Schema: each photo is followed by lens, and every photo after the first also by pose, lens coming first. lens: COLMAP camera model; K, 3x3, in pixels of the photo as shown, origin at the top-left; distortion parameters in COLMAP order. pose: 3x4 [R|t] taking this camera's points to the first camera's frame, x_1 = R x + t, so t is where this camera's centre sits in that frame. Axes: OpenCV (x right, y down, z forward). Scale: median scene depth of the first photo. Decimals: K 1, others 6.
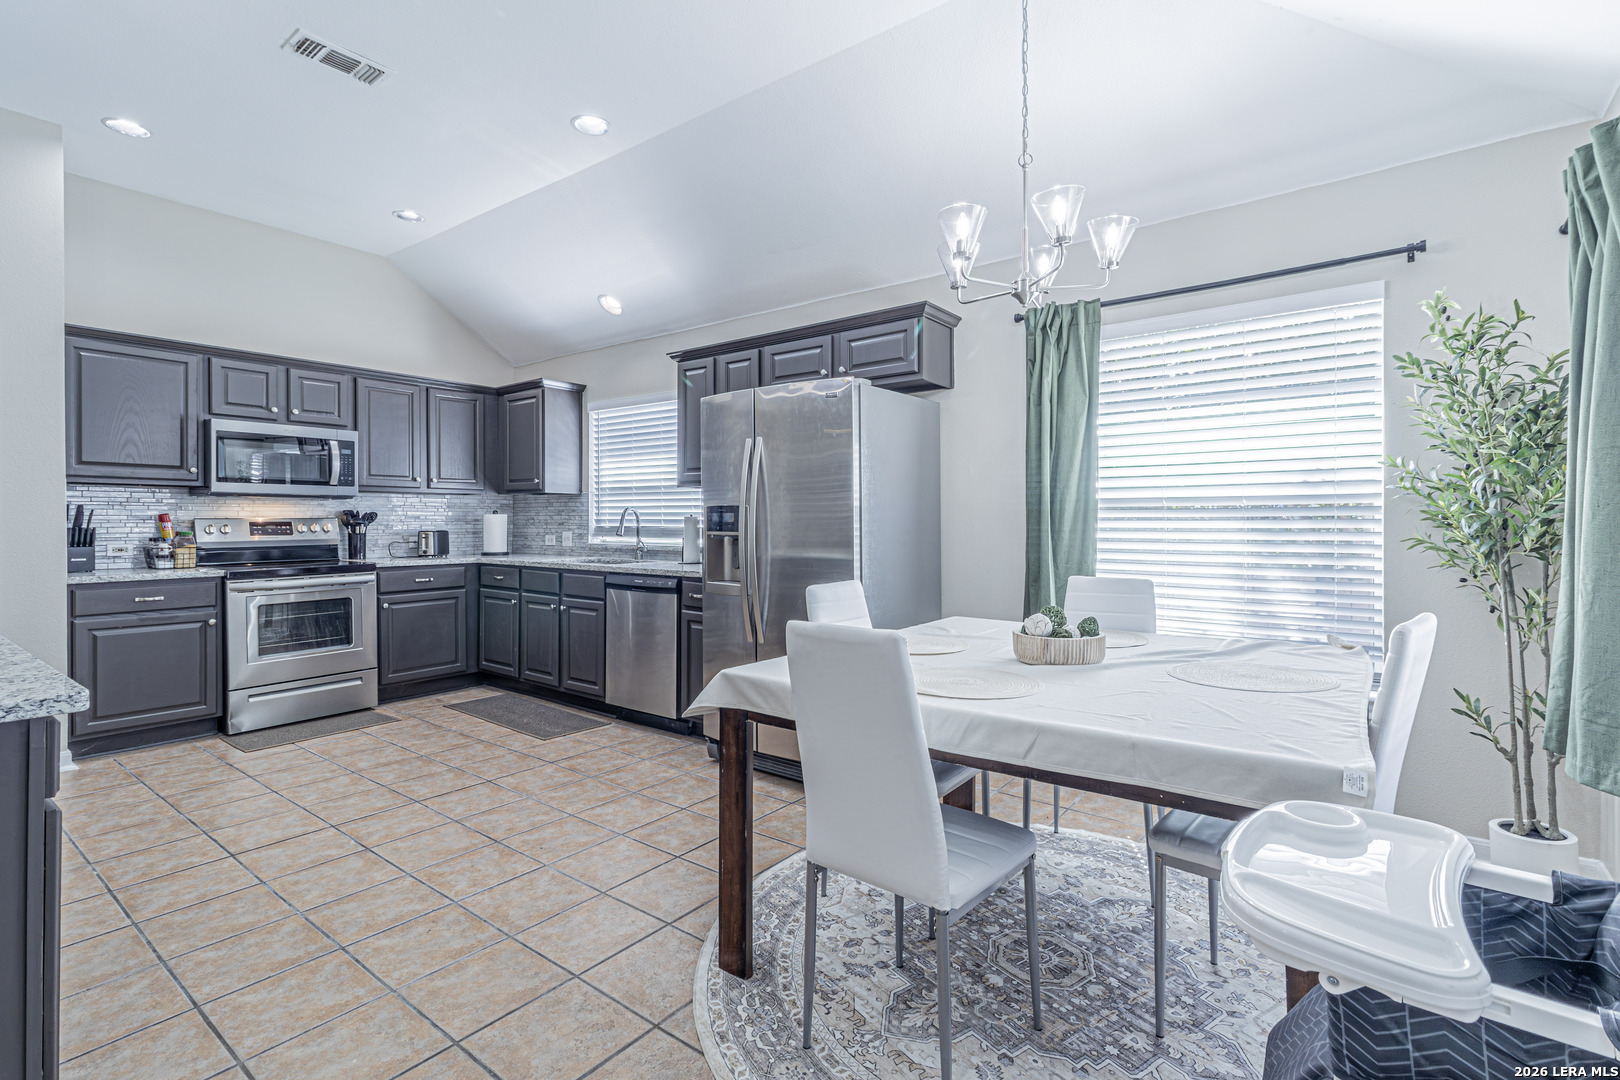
lens RADIAL K [[758.3, 0, 795.4], [0, 758.3, 522.1], [0, 0, 1]] dist [0.008254, -0.000037]
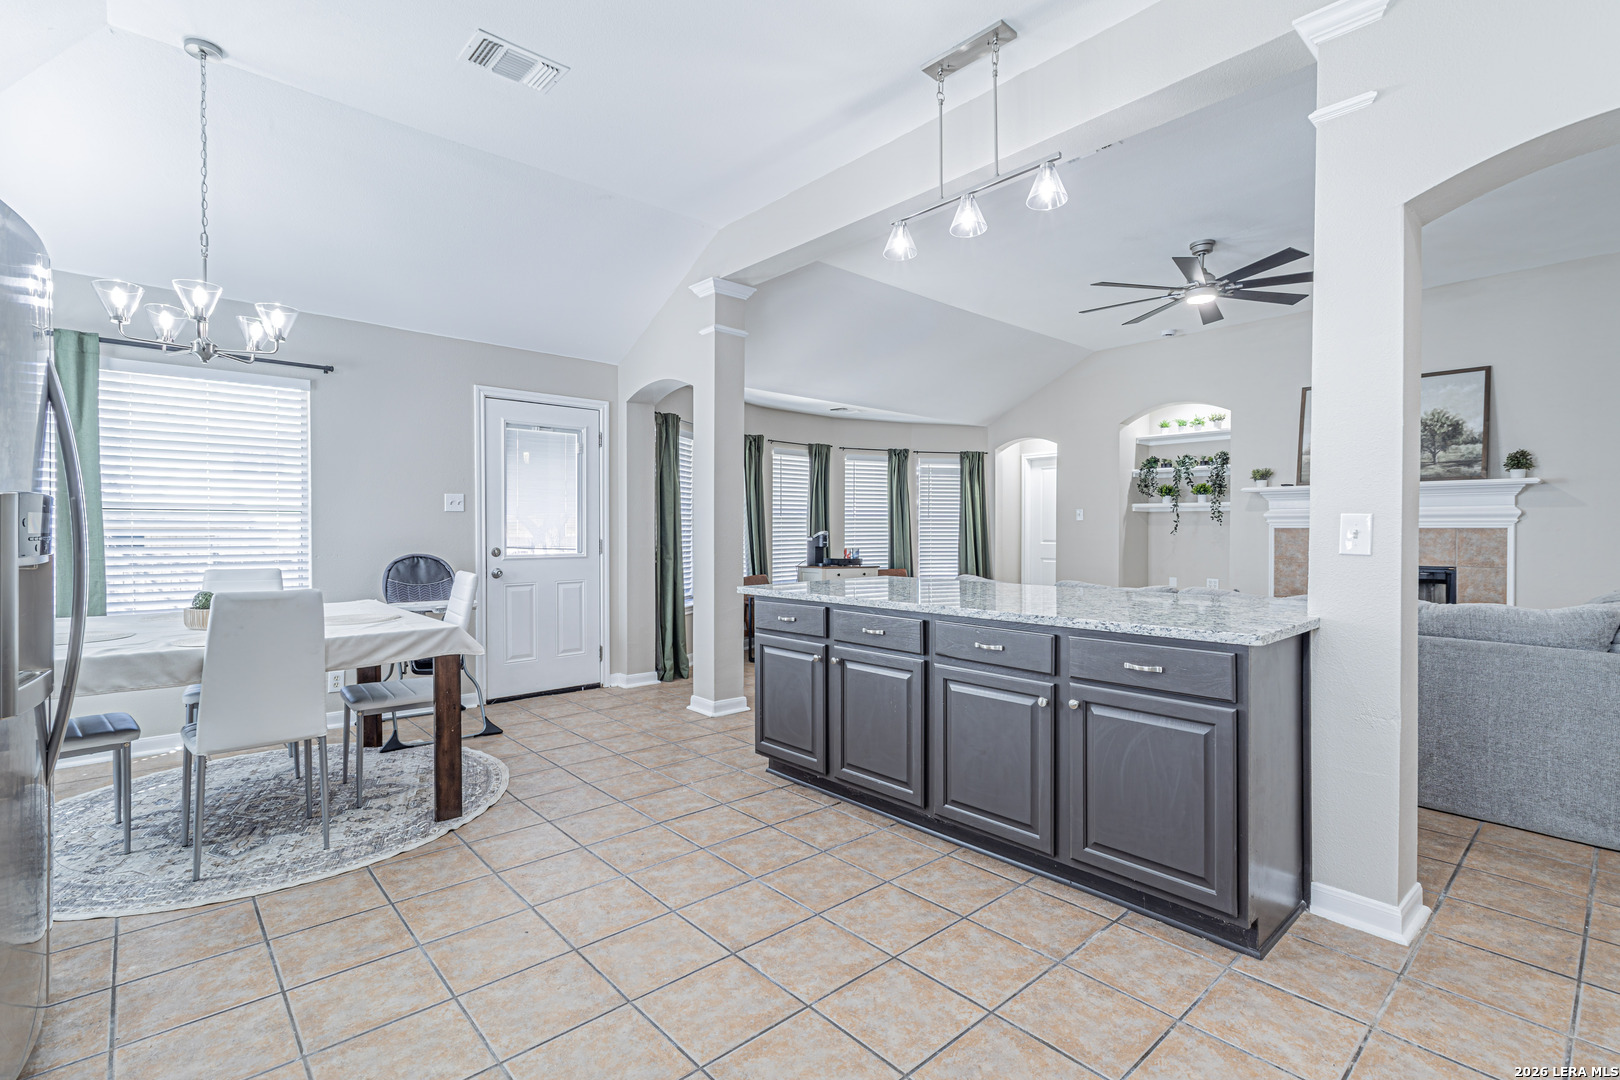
lens RADIAL K [[758.3, 0, 814.9], [0, 758.3, 539.6], [0, 0, 1]] dist [0.008254, -0.000037]
pose [[-0.987554, -0.002396, 0.157265, -0.514353], [0.000358, 0.999847, 0.017481, -0.003752], [-0.157283, 0.017319, -0.987402, 1.174142]]
